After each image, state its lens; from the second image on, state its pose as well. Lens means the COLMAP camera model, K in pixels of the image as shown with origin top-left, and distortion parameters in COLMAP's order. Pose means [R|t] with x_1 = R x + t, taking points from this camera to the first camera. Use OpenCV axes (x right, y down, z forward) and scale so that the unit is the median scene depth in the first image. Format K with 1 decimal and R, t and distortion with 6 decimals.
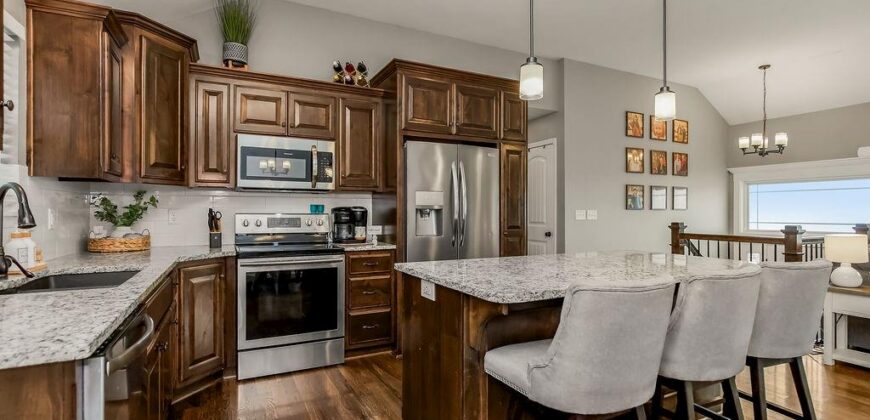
lens RADIAL K [[417.0, 0, 437.8], [0, 417.0, 205.1], [0, 0, 1]] dist [-0.005824, -0.000001]
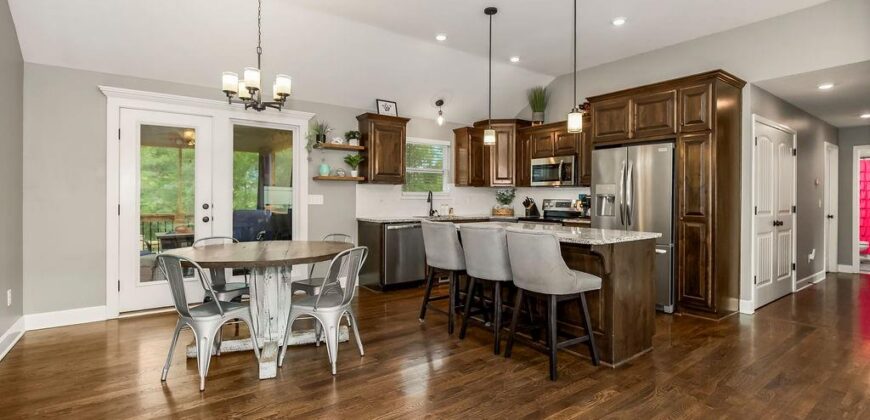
lens RADIAL K [[411.9, 0, 434.2], [0, 411.9, 197.9], [0, 0, 1]] dist [-0.001607, -0.000074]
pose [[0.161141, -0.001332, -0.986931, 1.270978], [0.008995, 0.999960, 0.000119, 0.008865], [0.986890, -0.008896, 0.161146, 0.202843]]
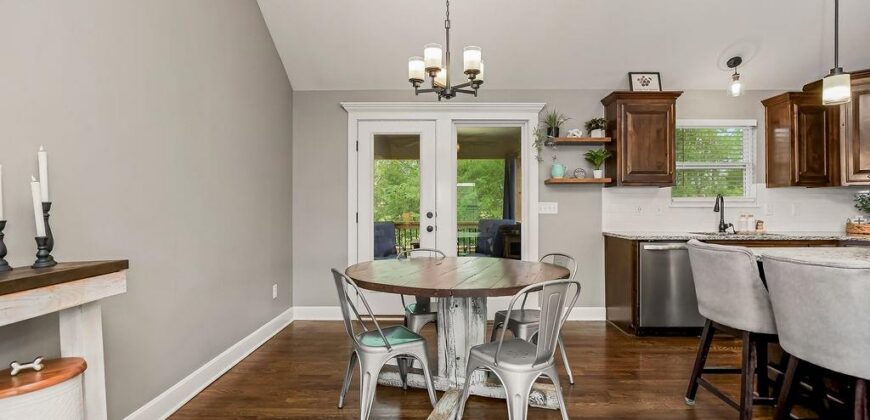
lens RADIAL K [[417.0, 0, 437.8], [0, 417.0, 205.1], [0, 0, 1]] dist [-0.005824, -0.000001]
pose [[-0.458670, -0.006183, -0.888585, 0.970716], [0.009689, 0.999882, -0.011959, 0.014572], [0.888554, -0.014095, -0.458556, 0.298828]]
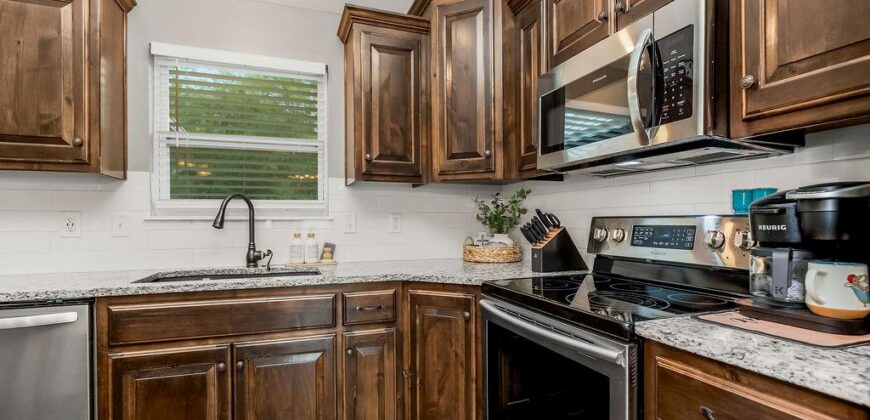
lens RADIAL K [[406.0, 0, 435.9], [0, 406.0, 222.4], [0, 0, 1]] dist [-0.002011, 0.000018]
pose [[-0.116084, -0.002243, -0.993237, 0.080812], [0.016610, 0.999853, -0.004199, 0.025982], [0.993100, -0.016985, -0.116030, 0.842262]]
